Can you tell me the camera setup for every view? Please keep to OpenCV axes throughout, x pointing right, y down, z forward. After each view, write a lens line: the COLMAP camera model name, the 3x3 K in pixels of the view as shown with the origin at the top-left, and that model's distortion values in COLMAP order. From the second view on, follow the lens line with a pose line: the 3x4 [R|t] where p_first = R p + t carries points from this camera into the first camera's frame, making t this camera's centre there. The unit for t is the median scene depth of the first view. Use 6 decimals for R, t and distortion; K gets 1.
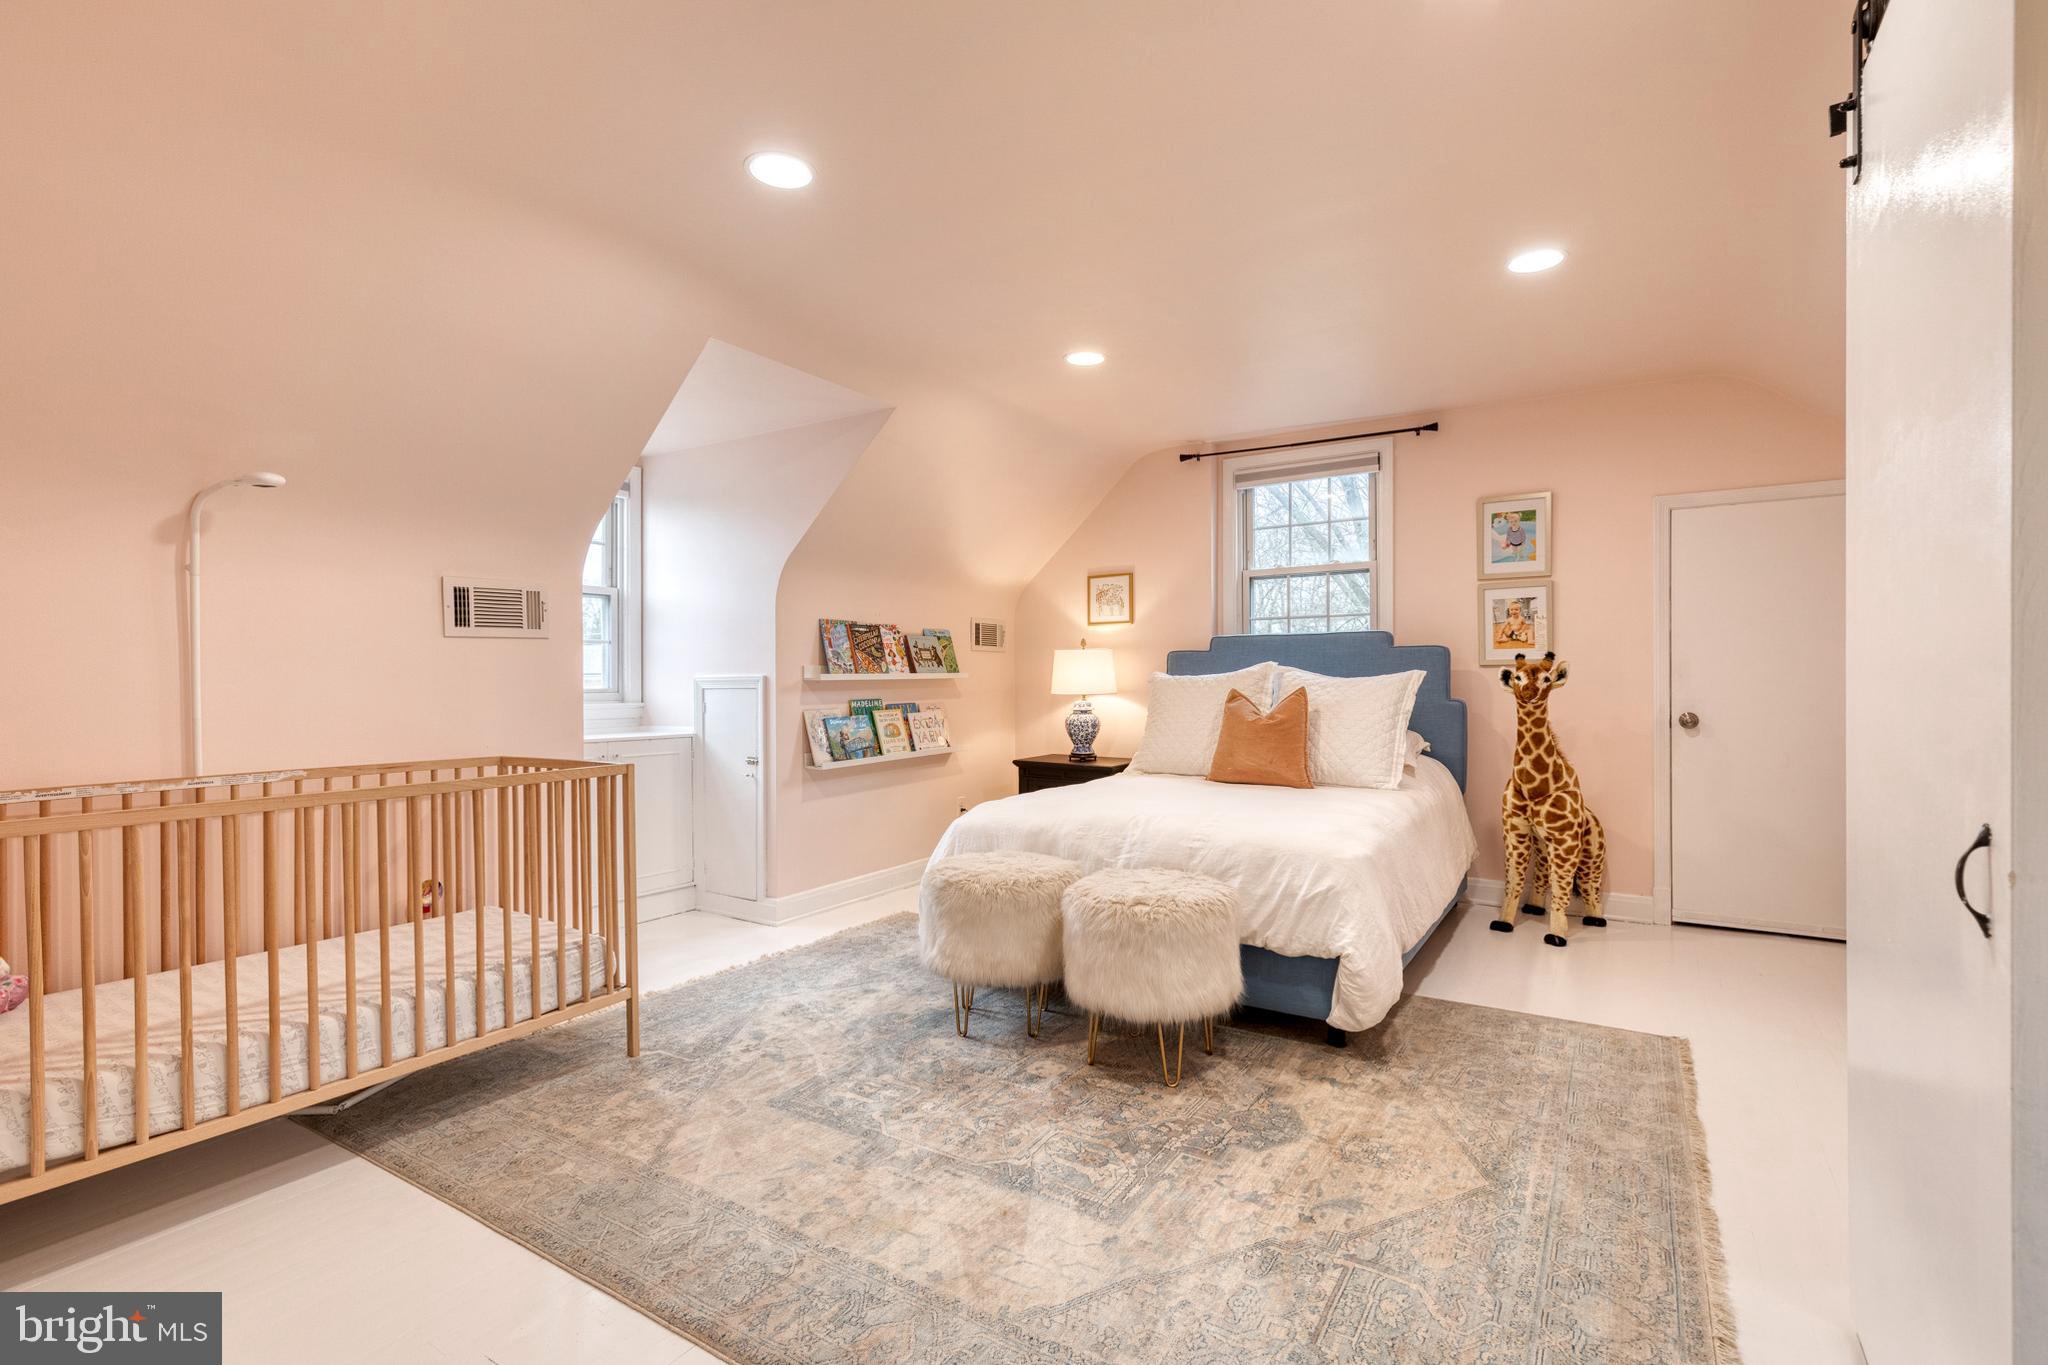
lens RADIAL K [[914.7, 0, 1033.2], [0, 914.7, 681.2], [0, 0, 1]] dist [0.009812, -0.000732]
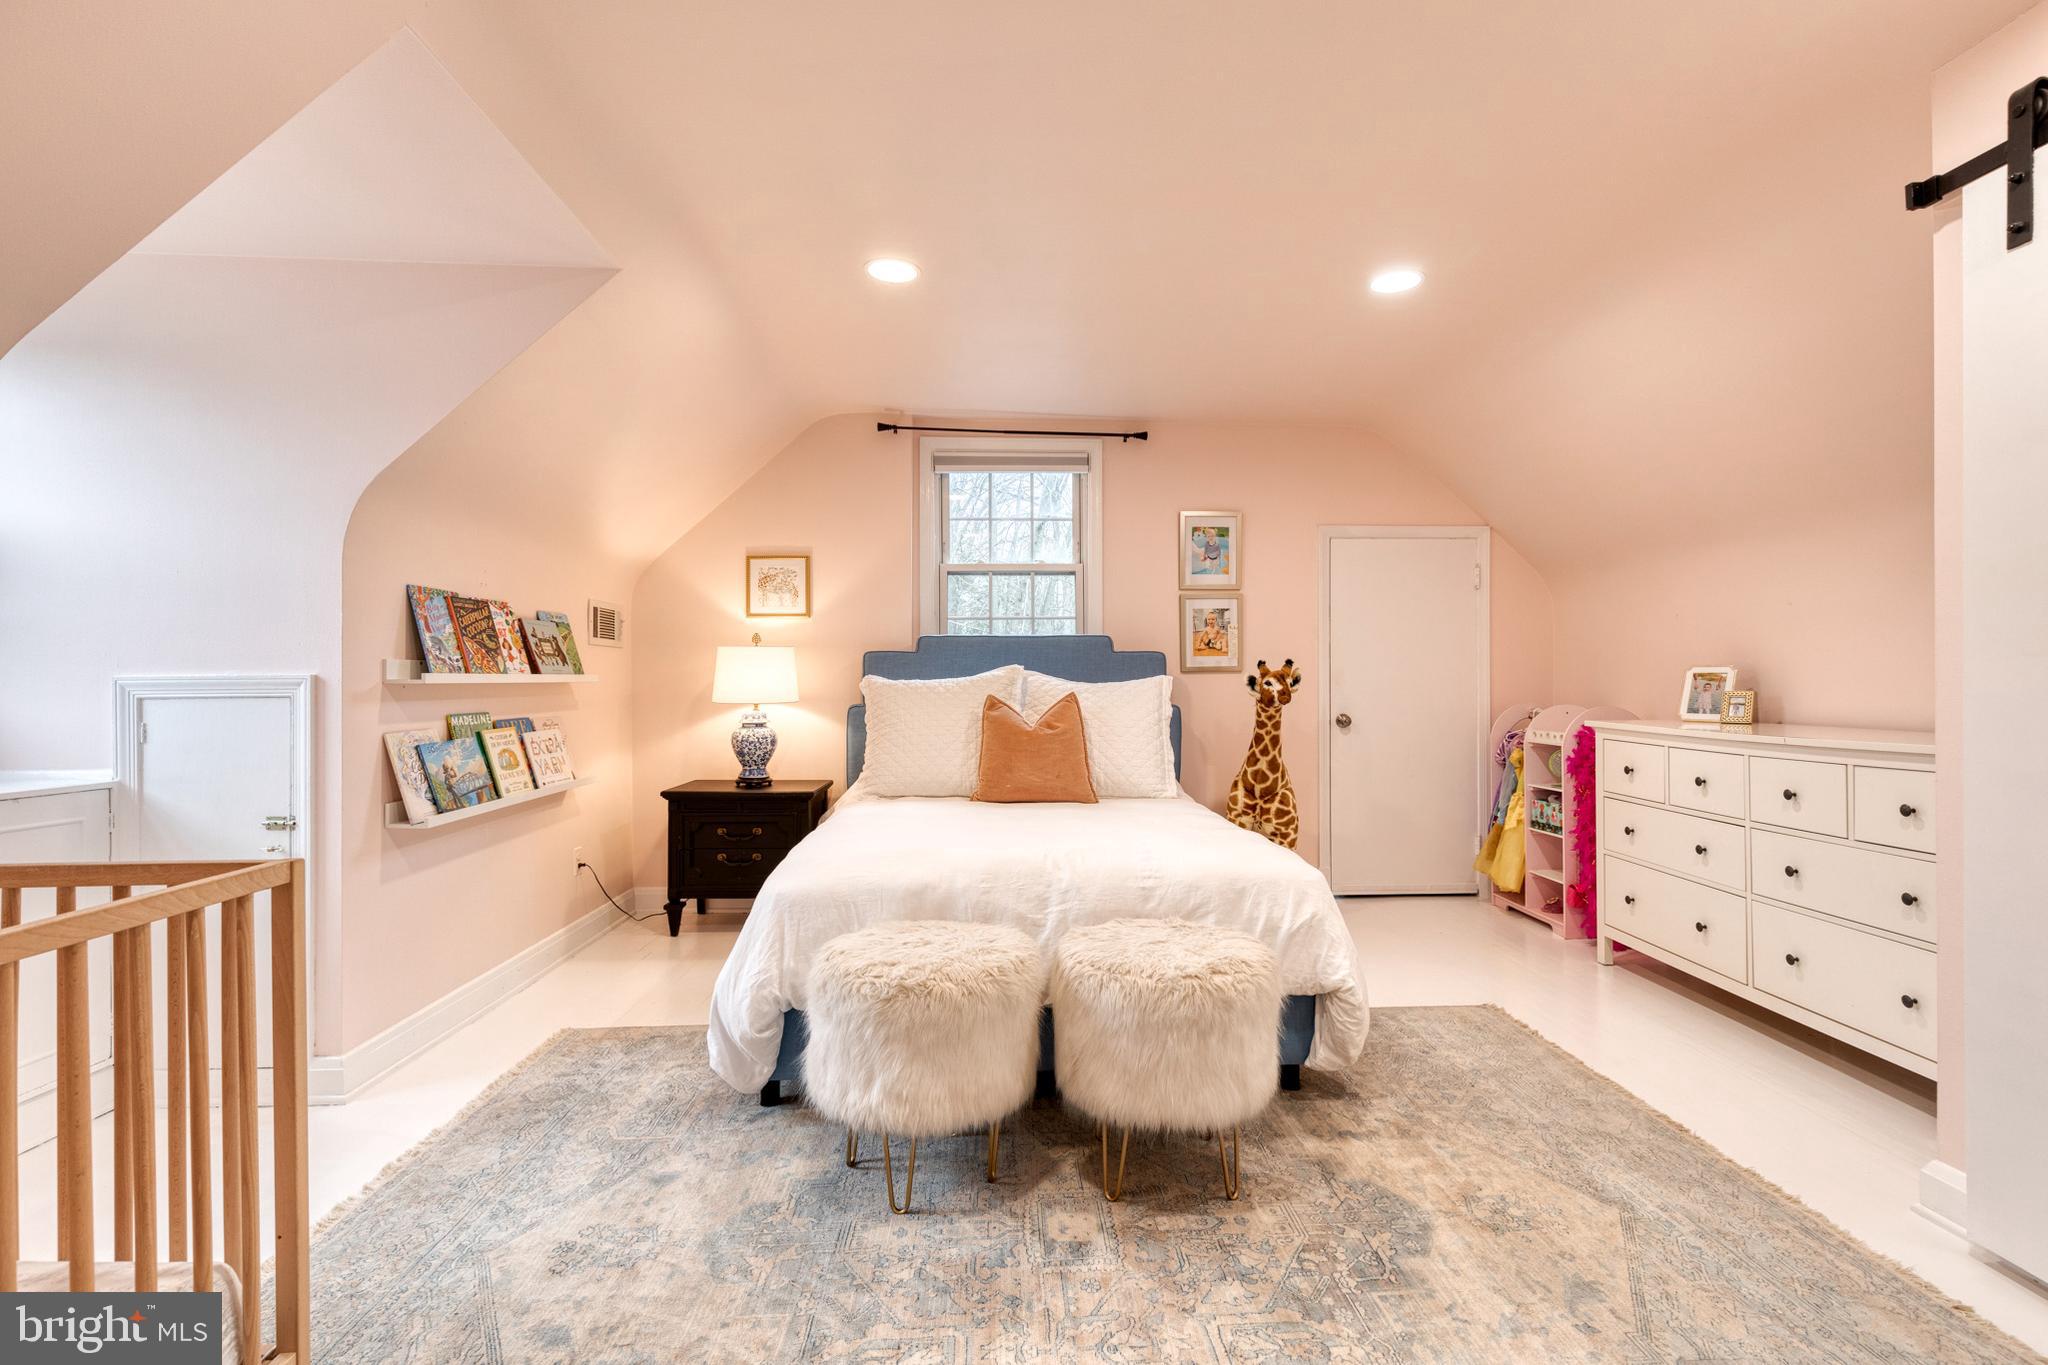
lens RADIAL K [[914.7, 0, 1033.2], [0, 914.7, 681.2], [0, 0, 1]] dist [0.009812, -0.000732]
pose [[0.818191, 0.005344, 0.574921, -0.247450], [-0.000214, 0.999960, -0.008992, 0.002948], [-0.574946, 0.007234, 0.818159, 0.251404]]
